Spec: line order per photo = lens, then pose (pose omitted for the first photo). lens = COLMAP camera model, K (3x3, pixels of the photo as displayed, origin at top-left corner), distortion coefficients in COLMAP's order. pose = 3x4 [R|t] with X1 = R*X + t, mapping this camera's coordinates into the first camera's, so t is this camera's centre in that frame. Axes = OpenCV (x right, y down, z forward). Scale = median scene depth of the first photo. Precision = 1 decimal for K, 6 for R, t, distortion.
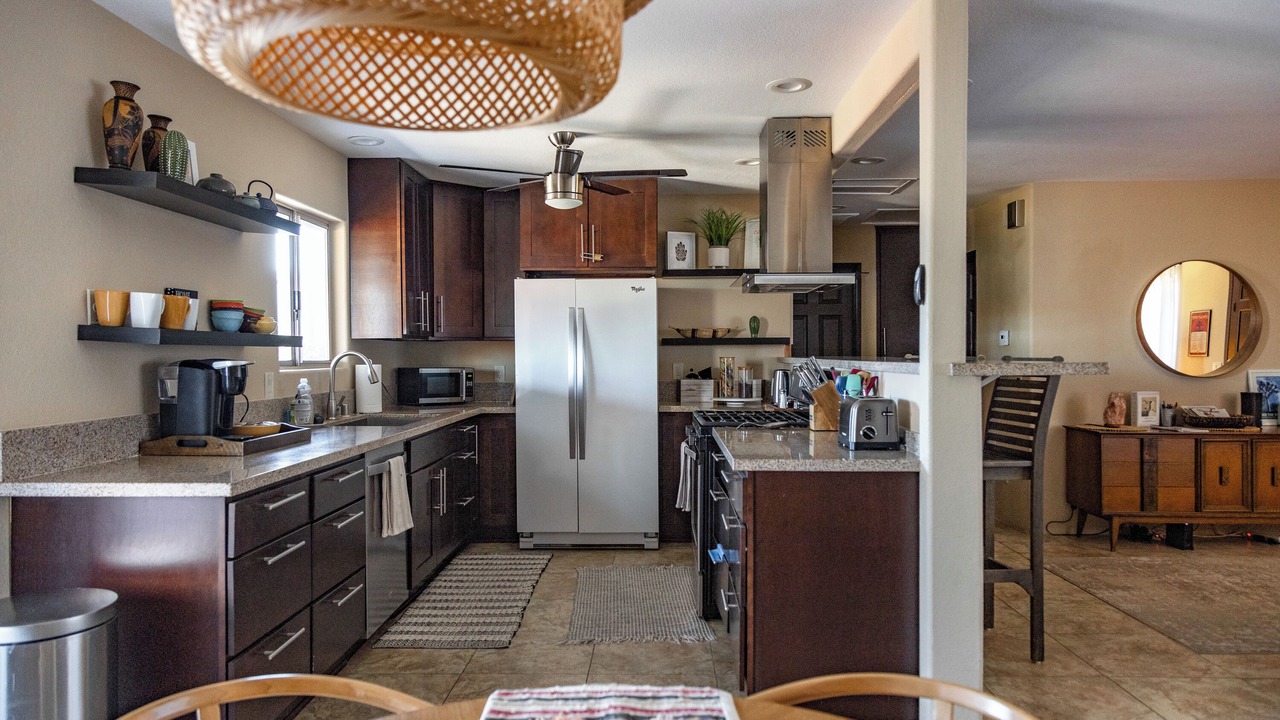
lens RADIAL K [[805.3, 0, 640.0], [0, 805.3, 360.0], [0, 0, 1]] dist [0.005222, 0.001216]
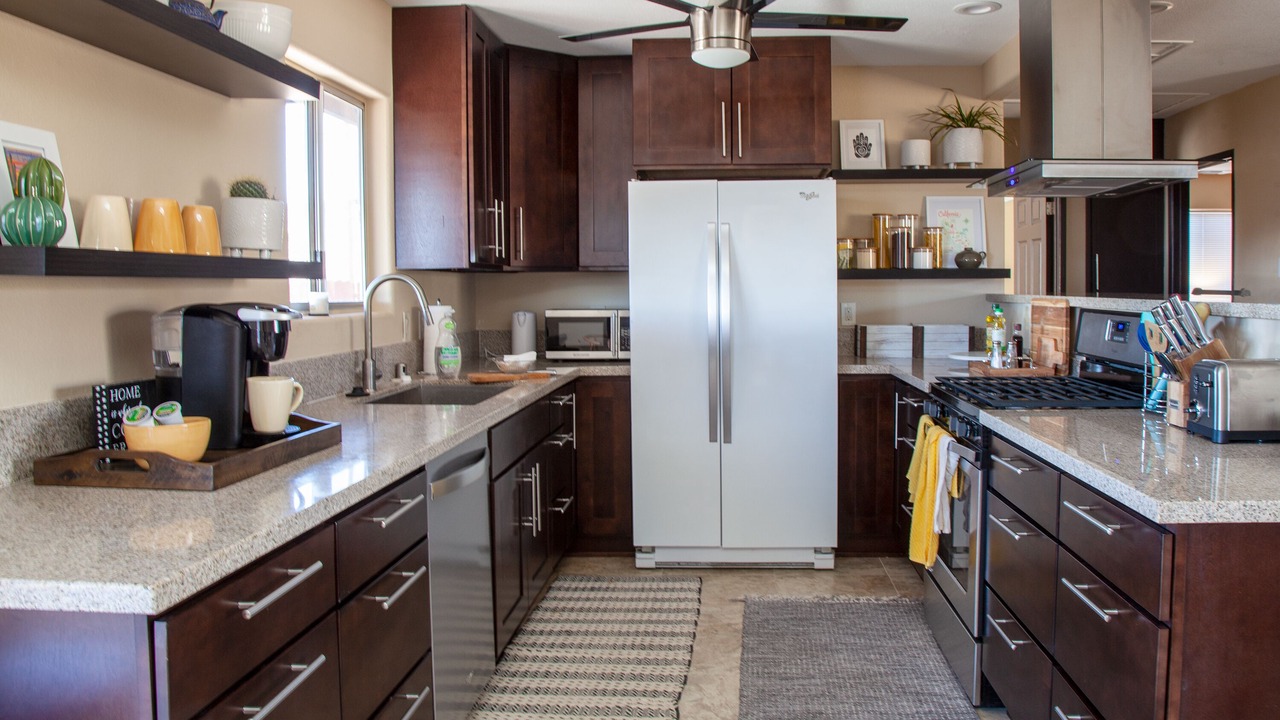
lens RADIAL K [[905.3, 0, 681.2], [0, 905.3, 323.7], [0, 0, 1]] dist [-0.118070, 0.050721]
pose [[0.999467, -0.001571, -0.032602, -0.091011], [0.002605, 0.999494, 0.031705, -0.003423], [0.032535, -0.031773, 0.998965, 0.244782]]
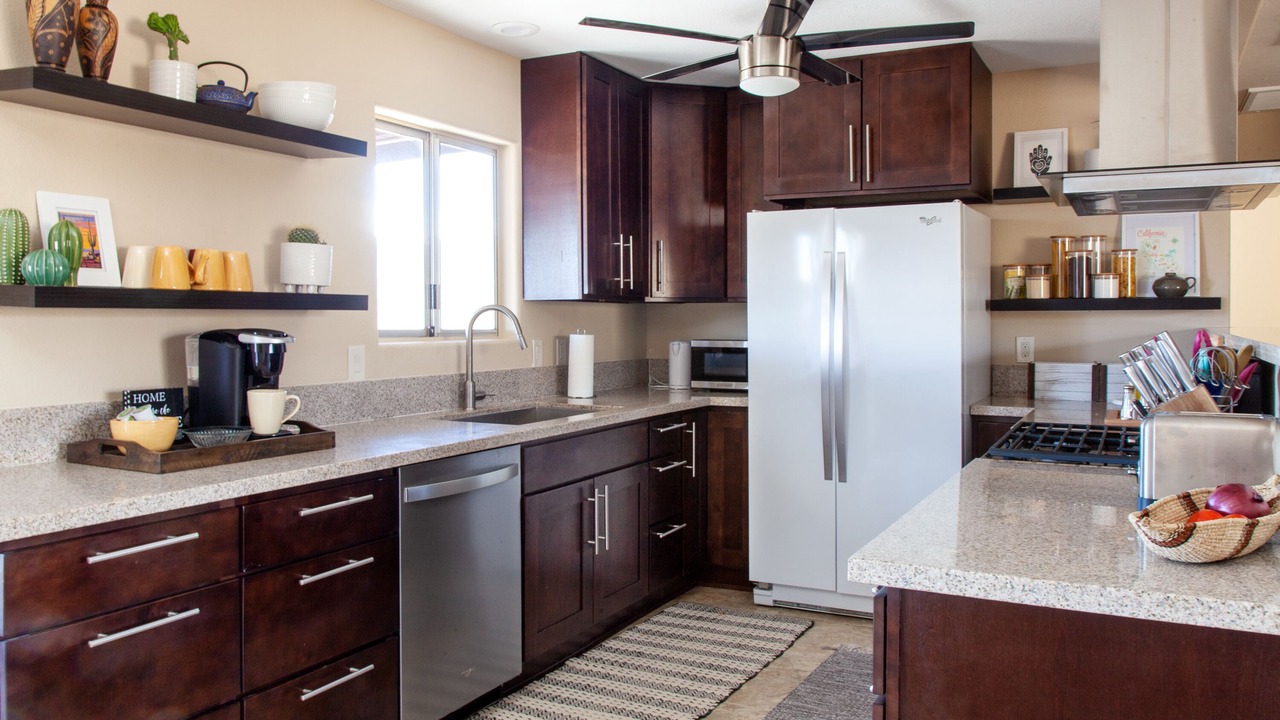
lens RADIAL K [[949.8, 0, 670.0], [0, 949.8, 335.1], [0, 0, 1]] dist [-0.017719, -0.001148]
pose [[0.904191, 0.010726, -0.426993, 0.139445], [-0.006192, 0.999909, 0.012005, -0.005324], [0.427083, -0.008210, 0.904175, 0.255928]]
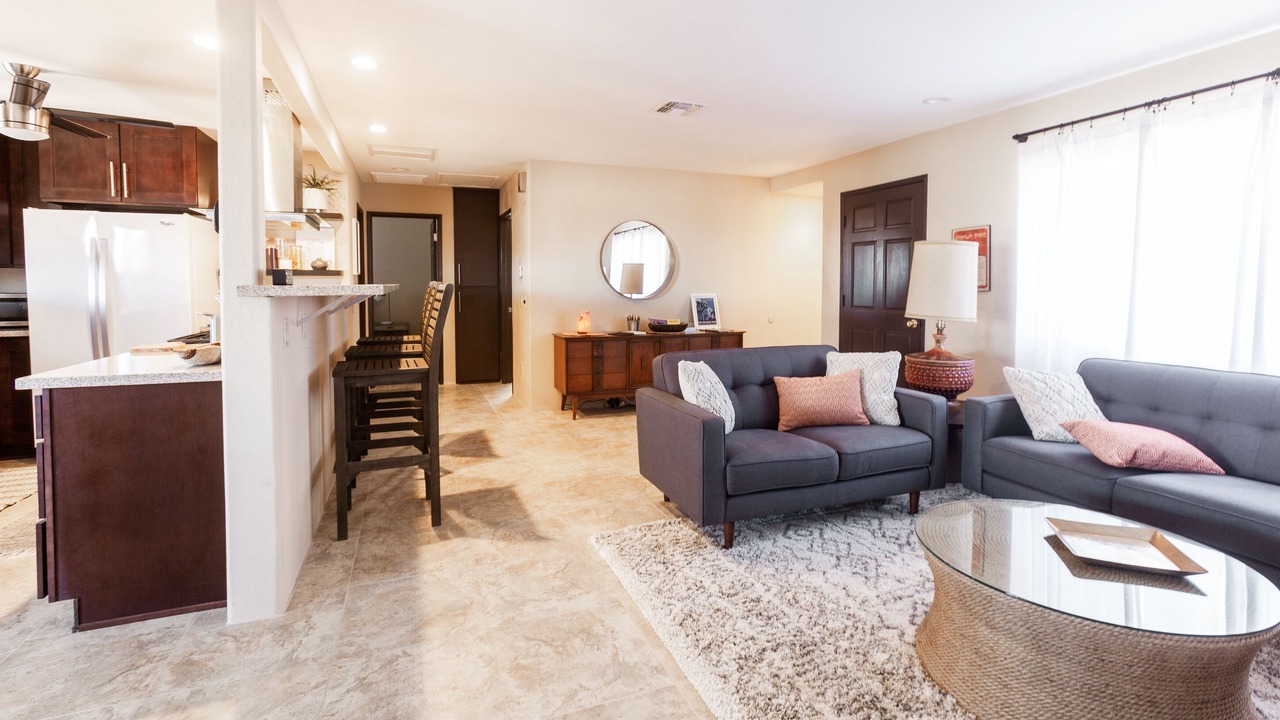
lens RADIAL K [[567.7, 0, 619.9], [0, 567.7, 307.8], [0, 0, 1]] dist [-0.001006, 0.000244]
pose [[0.928928, -0.010636, 0.370108, 0.308520], [-0.000645, 0.999539, 0.030344, 0.006080], [-0.370260, -0.028426, 0.928493, 0.027816]]
